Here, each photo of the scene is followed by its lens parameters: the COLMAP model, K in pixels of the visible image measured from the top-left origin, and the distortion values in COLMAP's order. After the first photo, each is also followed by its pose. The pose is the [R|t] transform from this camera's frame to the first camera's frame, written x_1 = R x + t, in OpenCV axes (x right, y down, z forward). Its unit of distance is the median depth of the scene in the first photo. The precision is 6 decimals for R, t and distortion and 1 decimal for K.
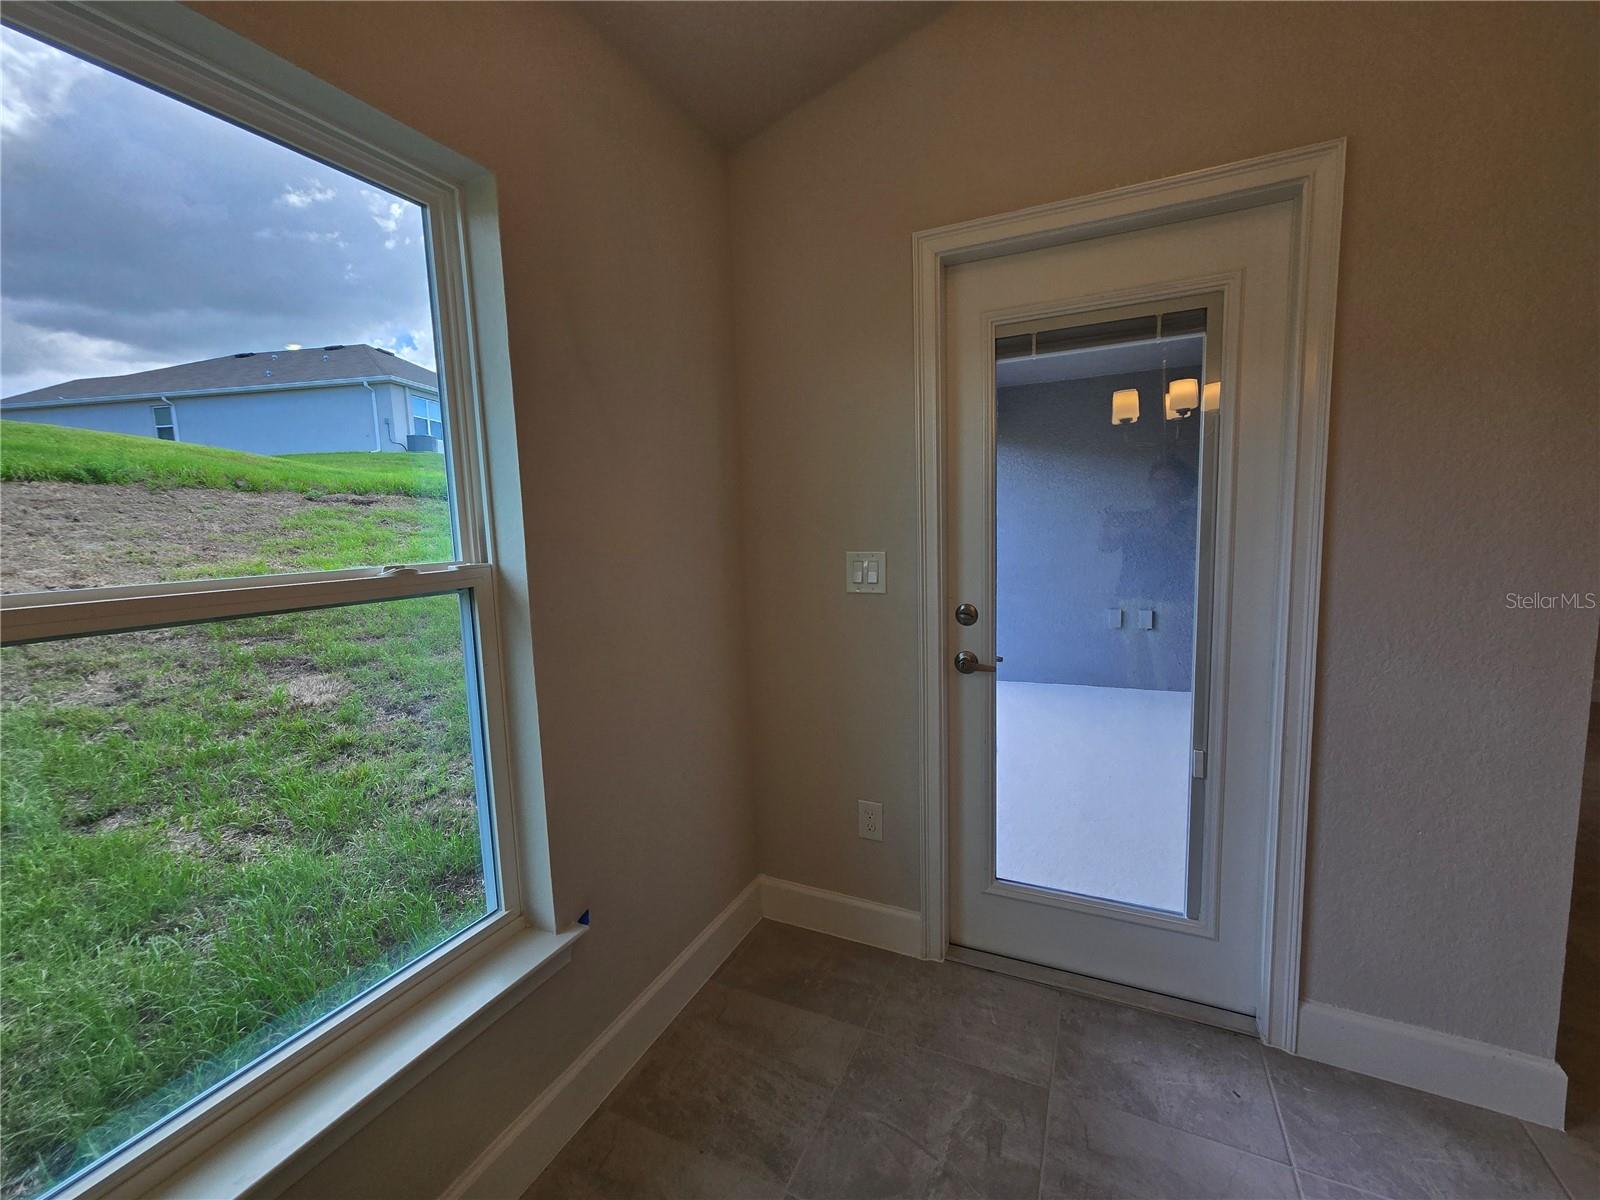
lens RADIAL K [[651.5, 0, 800.0], [0, 651.5, 600.0], [0, 0, 1]] dist [-0.000454, 0.000302]
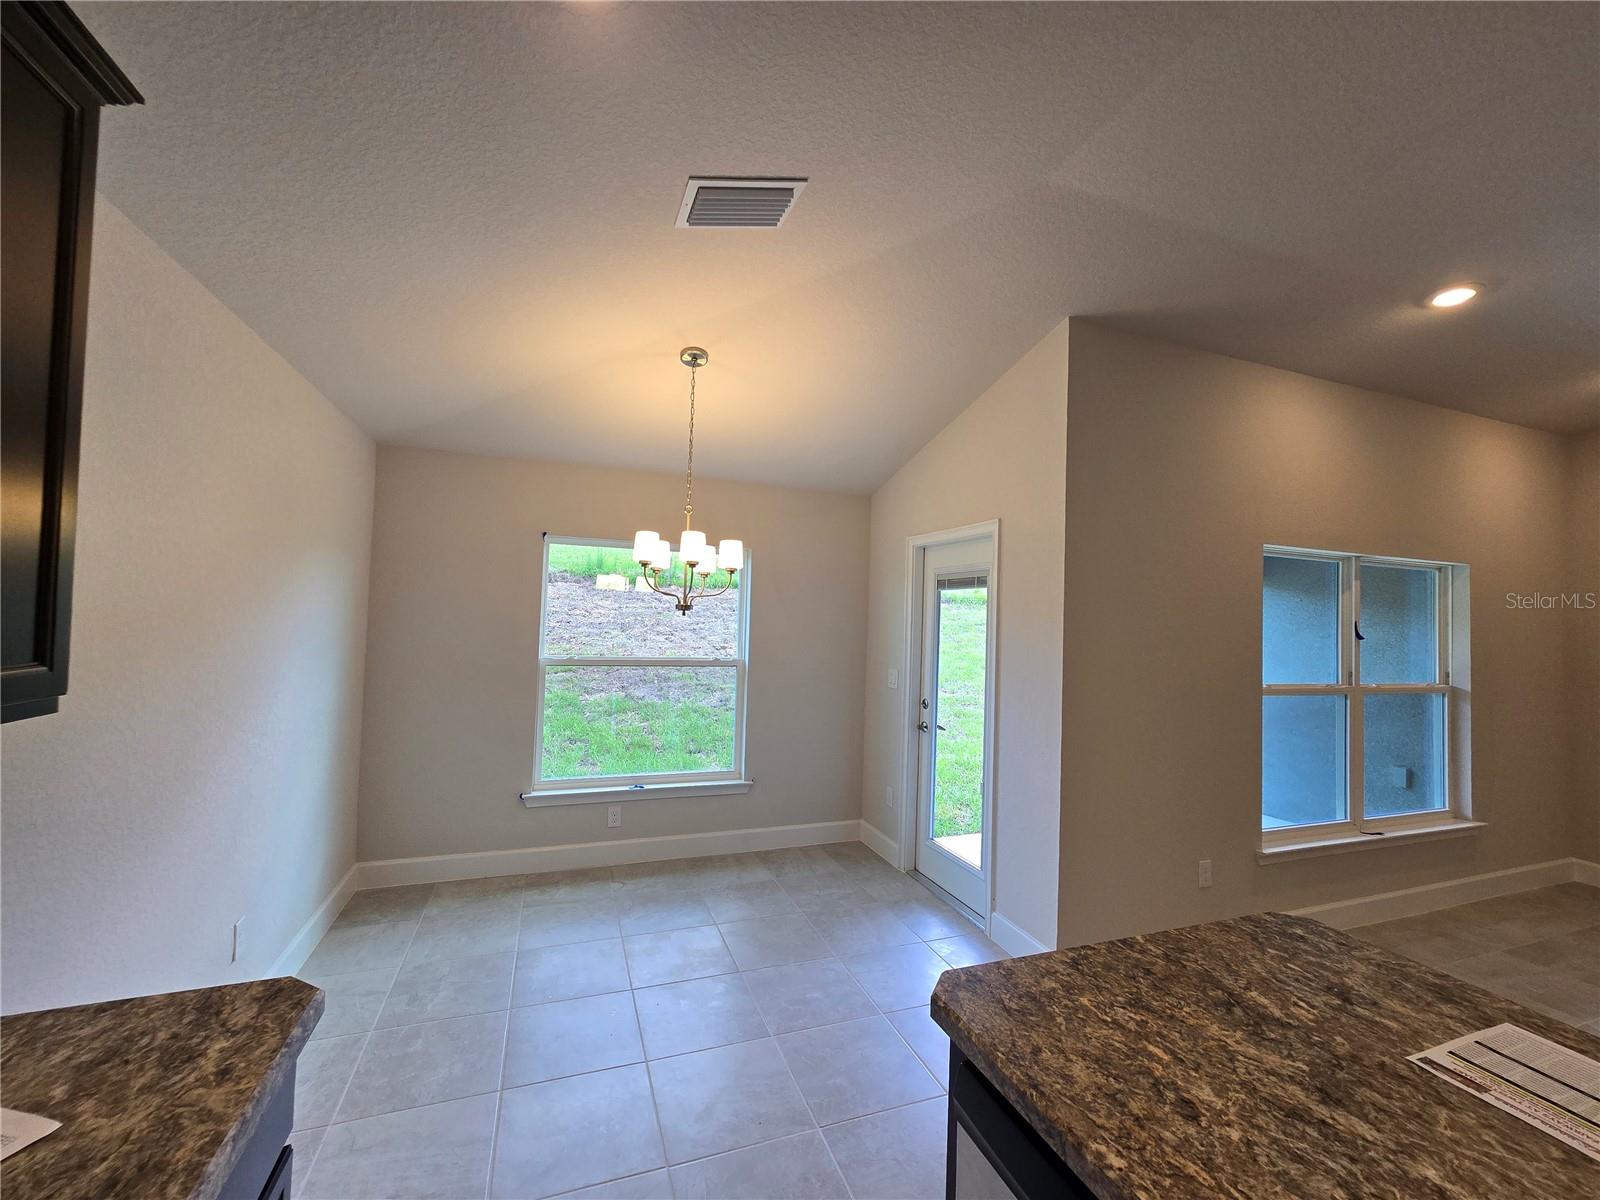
lens RADIAL K [[651.5, 0, 800.0], [0, 651.5, 600.0], [0, 0, 1]] dist [-0.000454, 0.000302]
pose [[0.714066, 0.032551, -0.699321, 1.404864], [-0.131067, 0.987472, -0.087867, -0.069429], [0.687700, 0.154401, 0.709387, -0.822767]]
